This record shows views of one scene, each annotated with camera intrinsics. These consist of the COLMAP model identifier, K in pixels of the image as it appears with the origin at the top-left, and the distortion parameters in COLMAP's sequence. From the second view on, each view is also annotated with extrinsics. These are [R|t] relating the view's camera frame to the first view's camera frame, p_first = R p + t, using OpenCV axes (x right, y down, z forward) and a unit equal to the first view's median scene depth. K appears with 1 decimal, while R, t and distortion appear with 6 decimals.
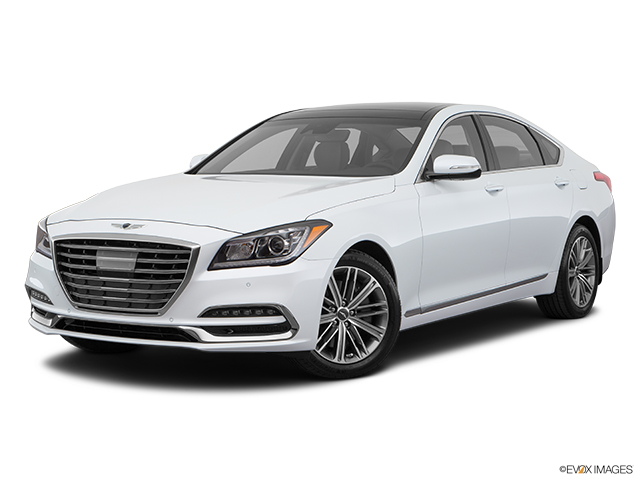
lens RADIAL K [[1273.3, 0, 320.5], [0, 1273.3, 239.8], [0, 0, 1]] dist [0.239418, 0.000000]
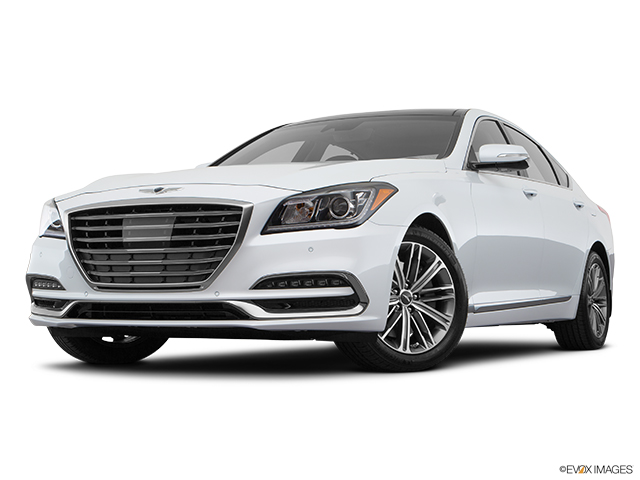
lens RADIAL K [[1149.3, 0, 320.0], [0, 1149.3, 237.4], [0, 0, 1]] dist [0.181085, 0.000000]
pose [[0.995732, 0.003319, 0.092233, -0.115192], [0.007566, 0.993054, -0.117415, 0.111362], [-0.091982, 0.117611, 0.988791, 0.233166]]
